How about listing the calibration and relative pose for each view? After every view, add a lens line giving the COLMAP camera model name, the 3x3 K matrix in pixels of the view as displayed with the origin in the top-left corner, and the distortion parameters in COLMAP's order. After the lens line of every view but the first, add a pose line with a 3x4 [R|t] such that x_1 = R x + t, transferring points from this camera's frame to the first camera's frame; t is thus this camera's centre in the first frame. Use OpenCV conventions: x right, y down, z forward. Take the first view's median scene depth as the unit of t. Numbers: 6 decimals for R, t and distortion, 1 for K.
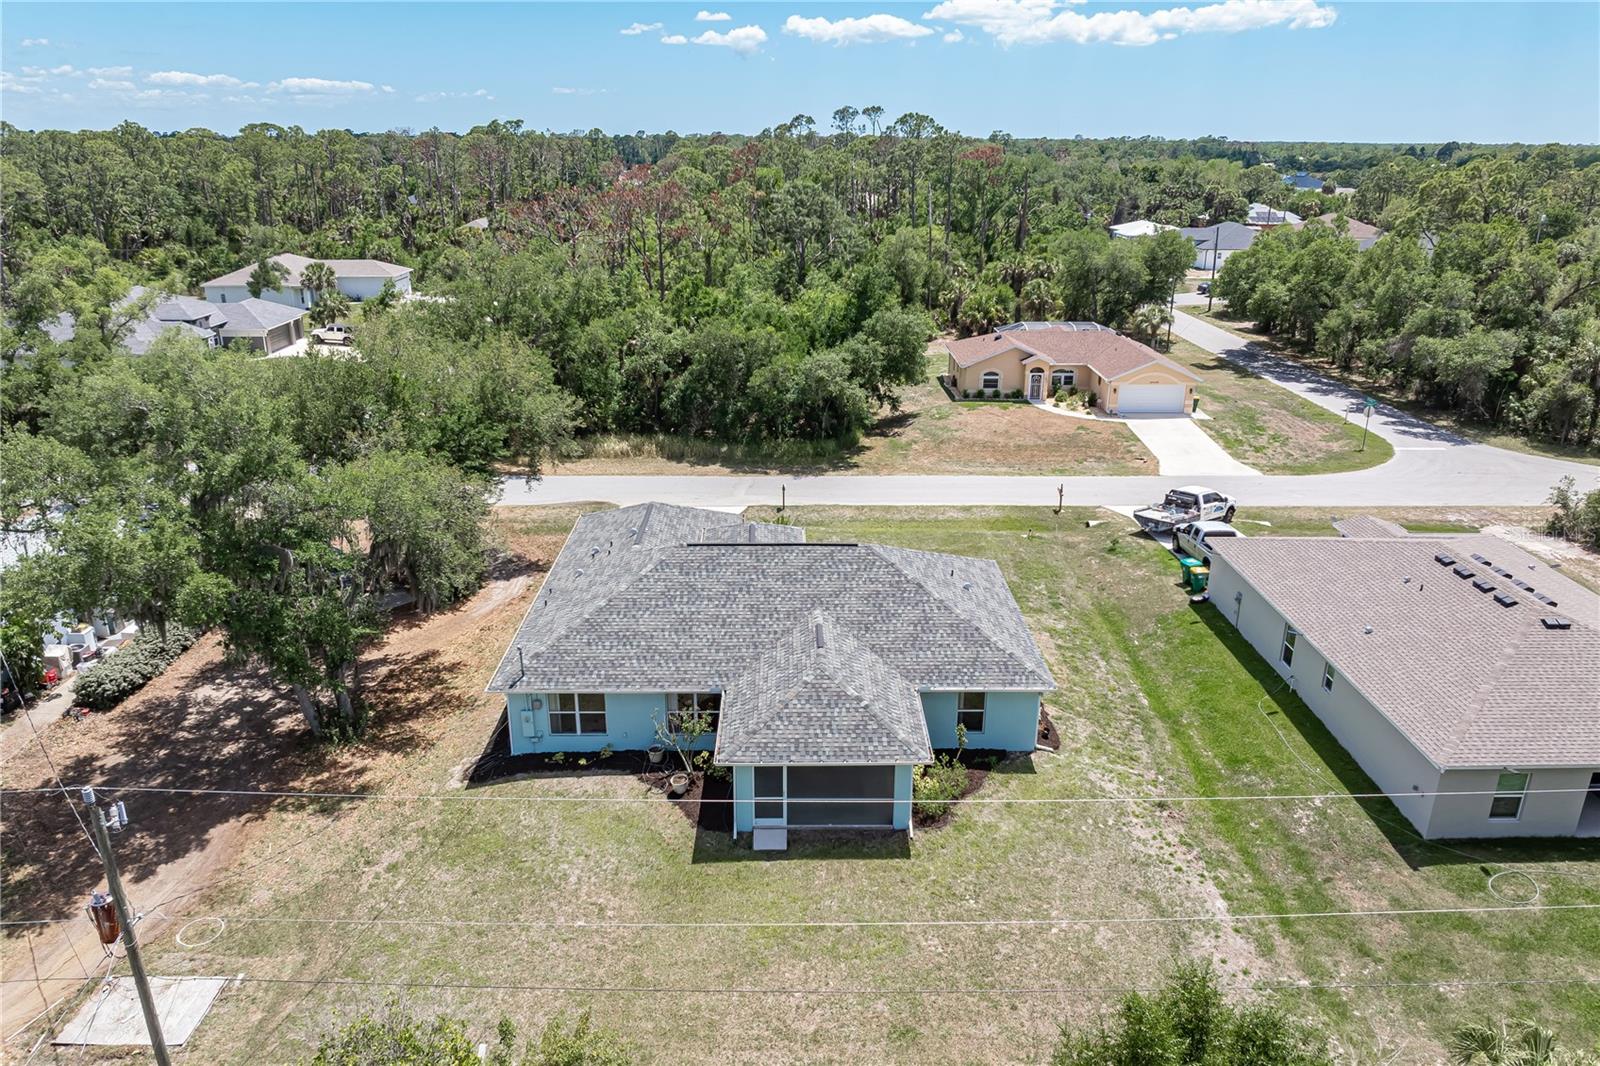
lens RADIAL K [[1128.9, 0, 802.4], [0, 1128.9, 531.8], [0, 0, 1]] dist [-0.024909, 0.009135]
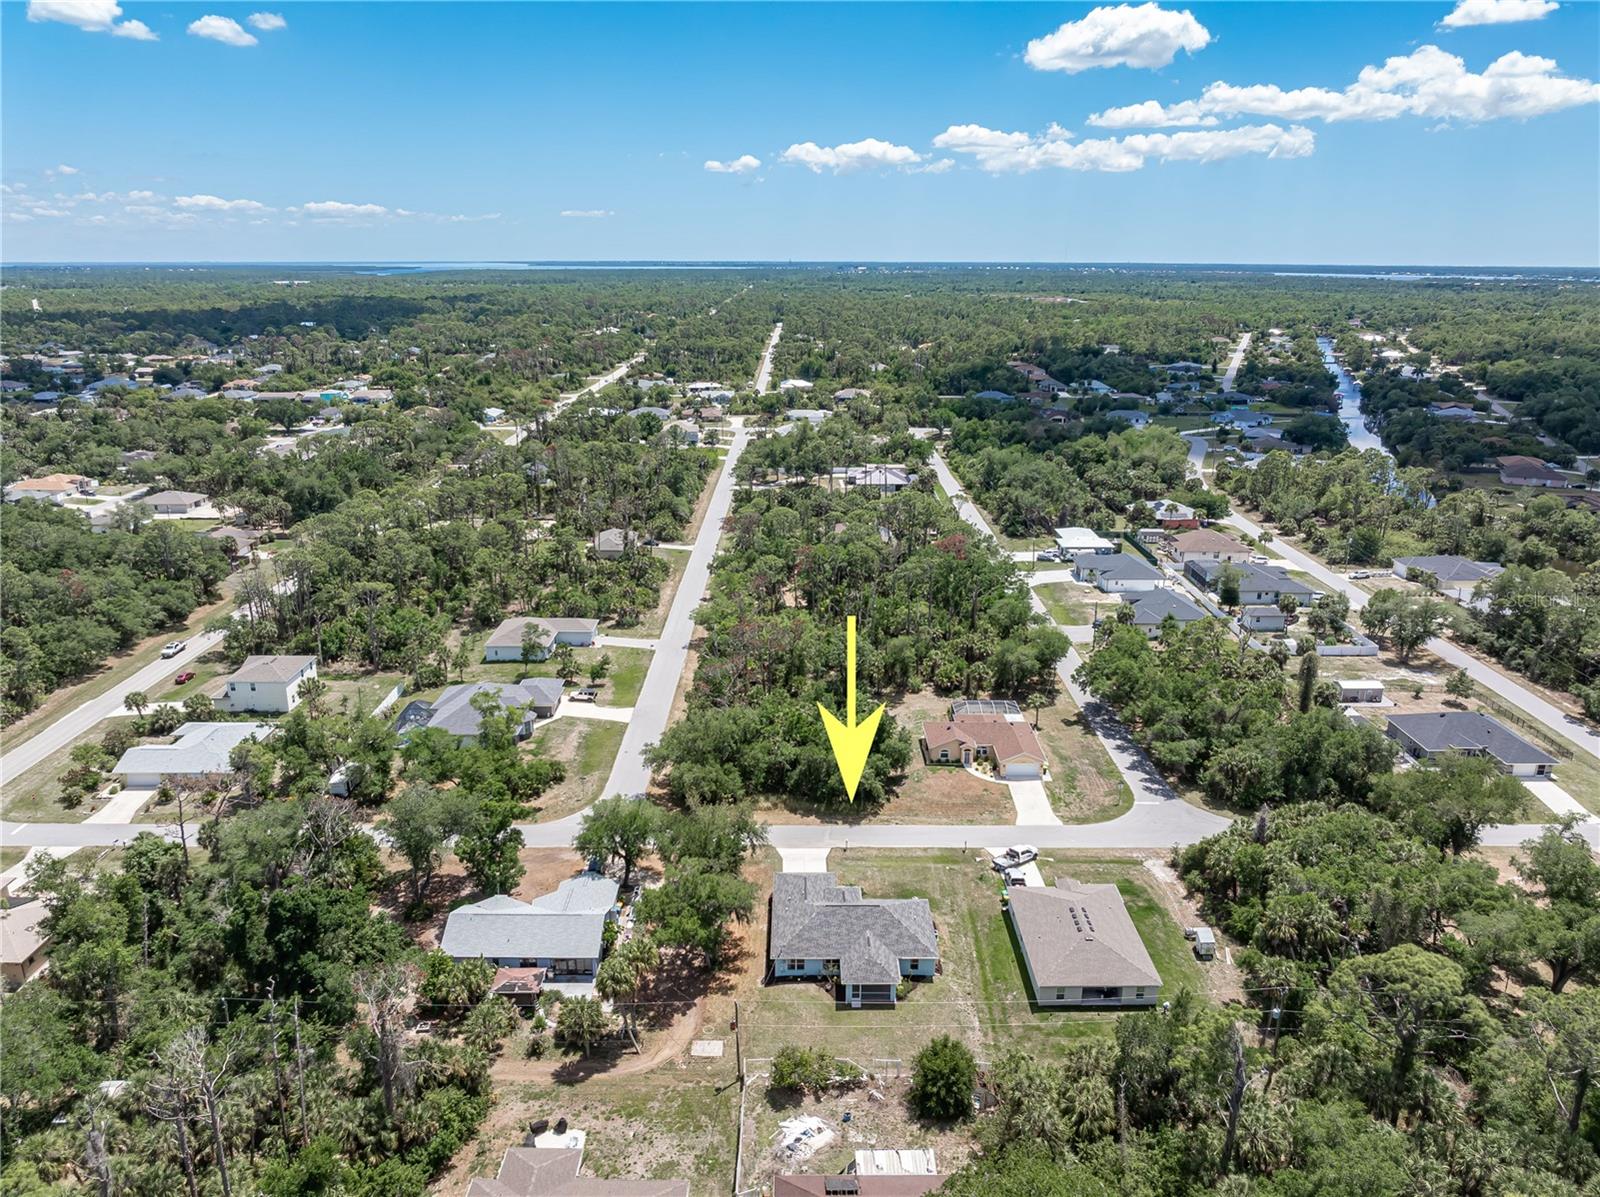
lens RADIAL K [[1124.5, 0, 800.0], [0, 1124.5, 598.5], [0, 0, 1]] dist [-0.017319, 0.005398]
pose [[0.999901, 0.000902, -0.014011, -0.130570], [-0.001450, 0.999231, -0.039188, -0.725166], [0.013965, 0.039205, 0.999134, -2.170341]]
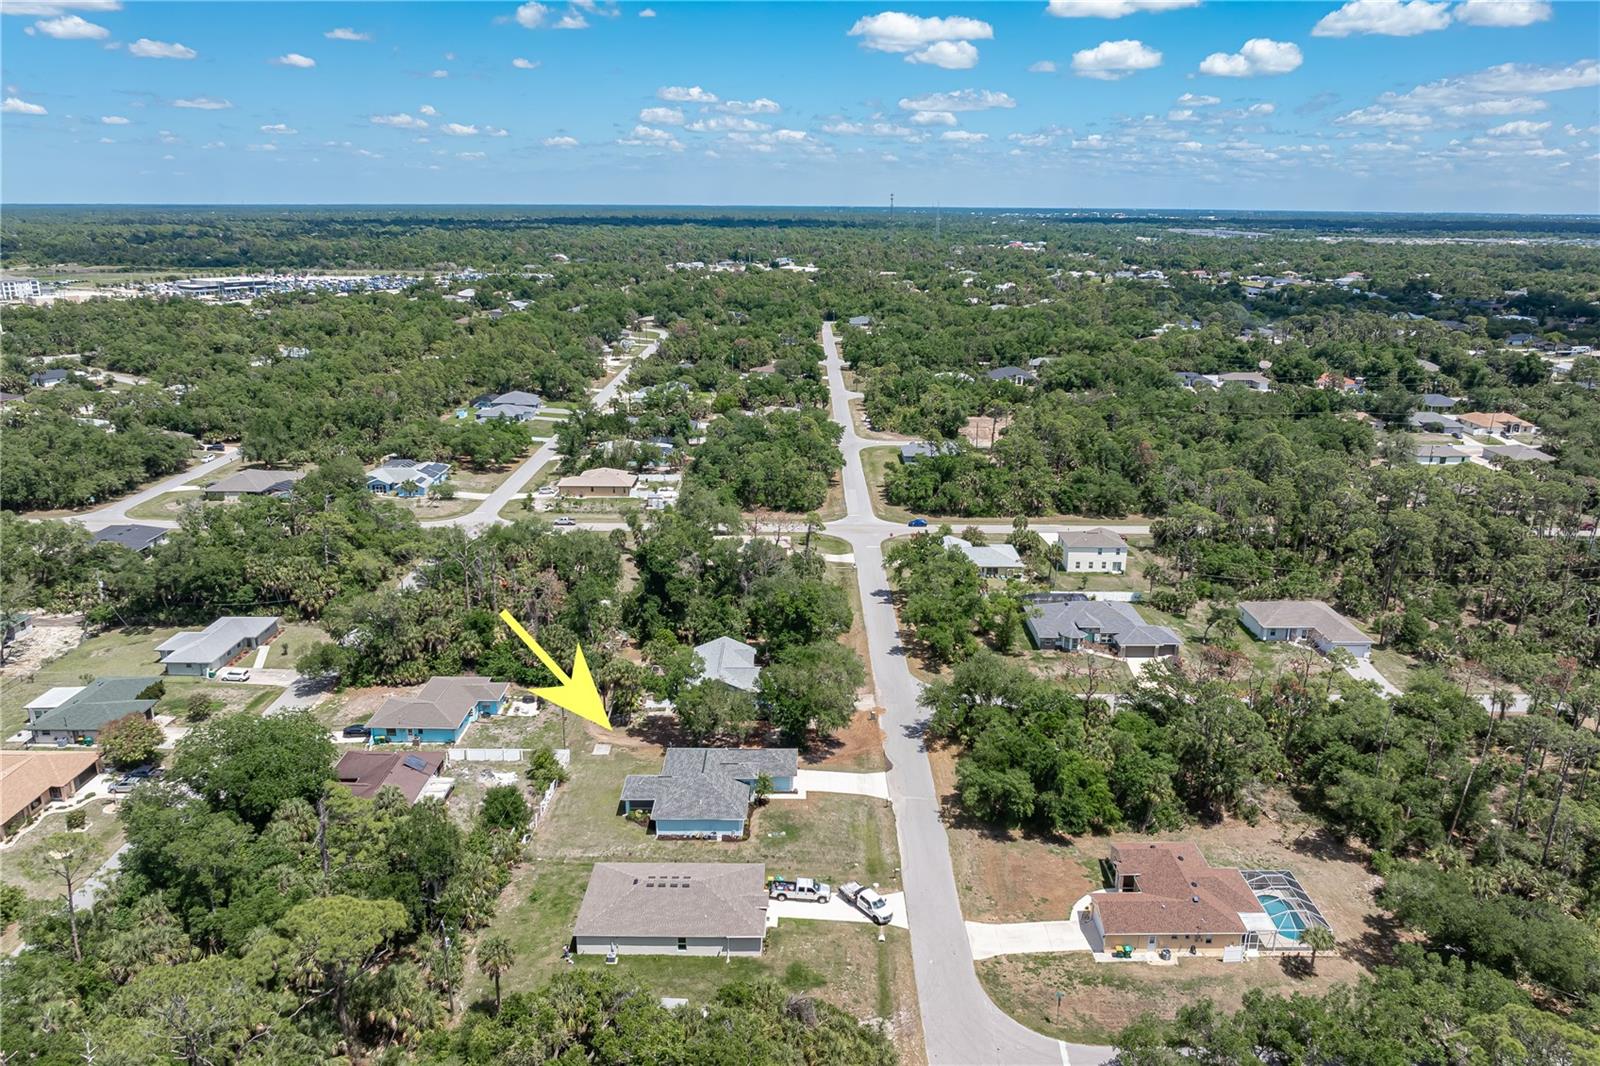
lens RADIAL K [[1127.5, 0, 809.6], [0, 1127.5, 498.3], [0, 0, 1]] dist [-0.021154, 0.005820]
pose [[-0.009409, 0.249701, -0.968277, 3.264463], [-0.335172, 0.911517, 0.238321, -1.735733], [0.942110, 0.326782, 0.075116, 0.781279]]
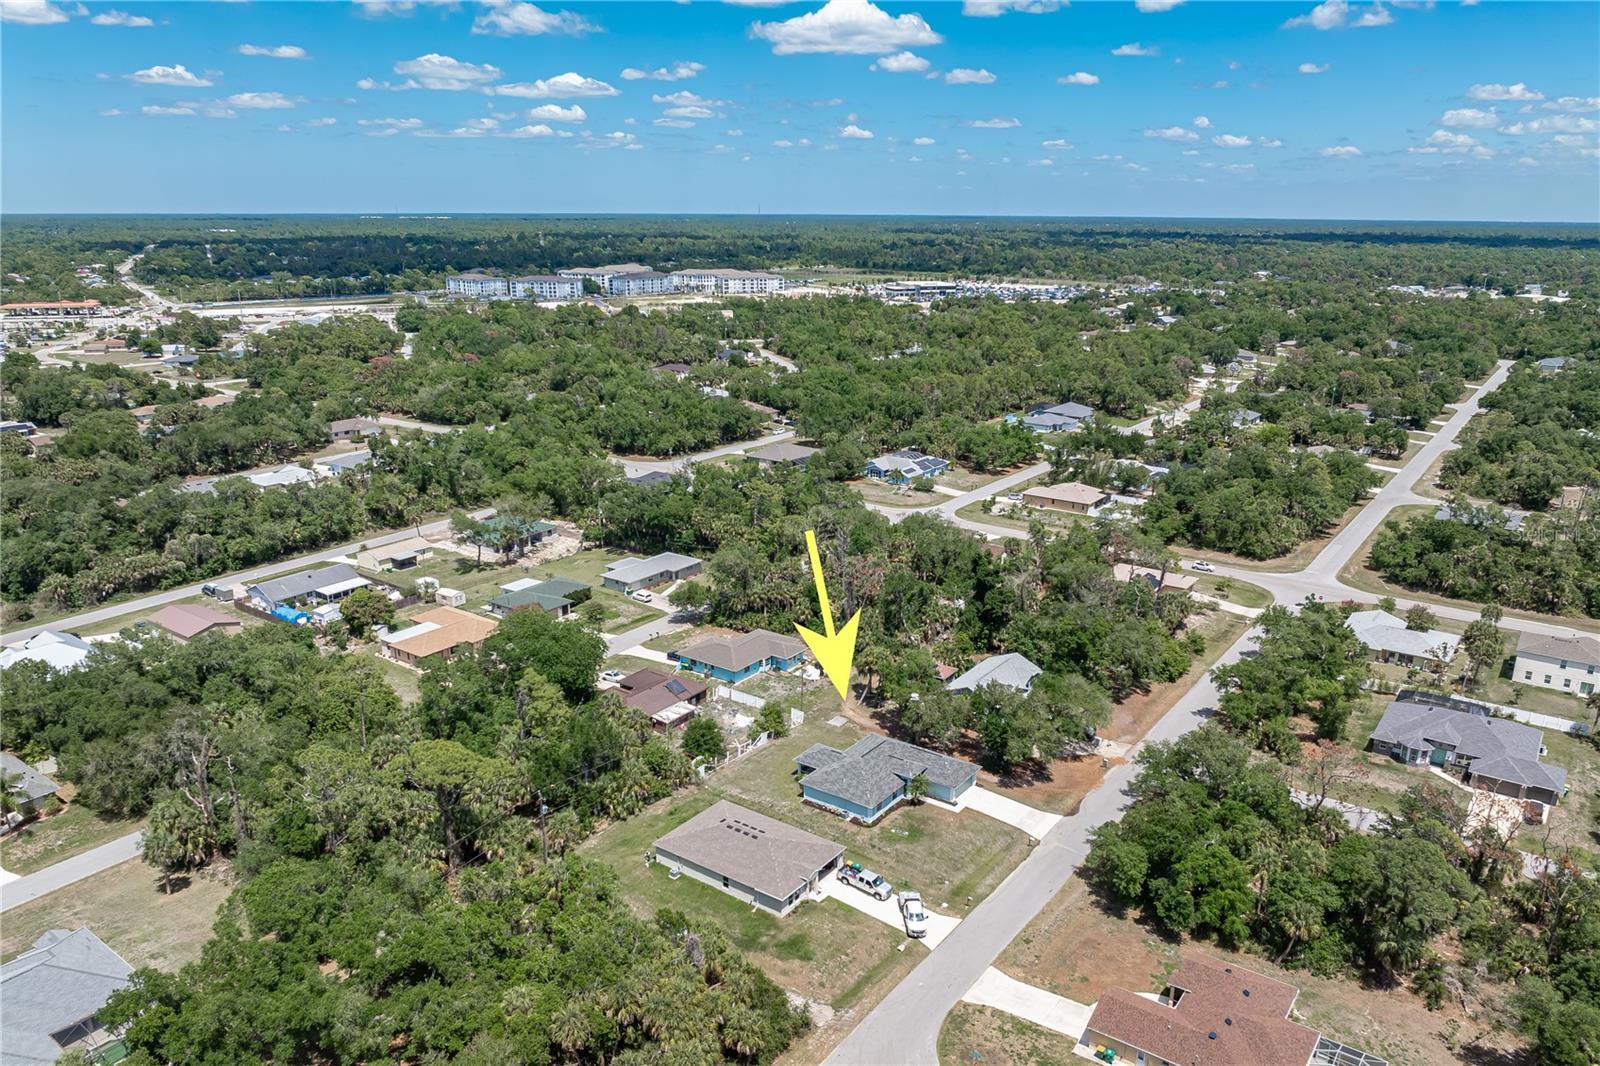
lens RADIAL K [[1135.0, 0, 815.6], [0, 1135.0, 537.7], [0, 0, 1]] dist [-0.015612, -0.000552]
pose [[-0.591605, 0.215266, -0.776958, 2.917477], [-0.274005, 0.852648, 0.444874, -2.251653], [0.758238, 0.476080, -0.445447, 2.233514]]
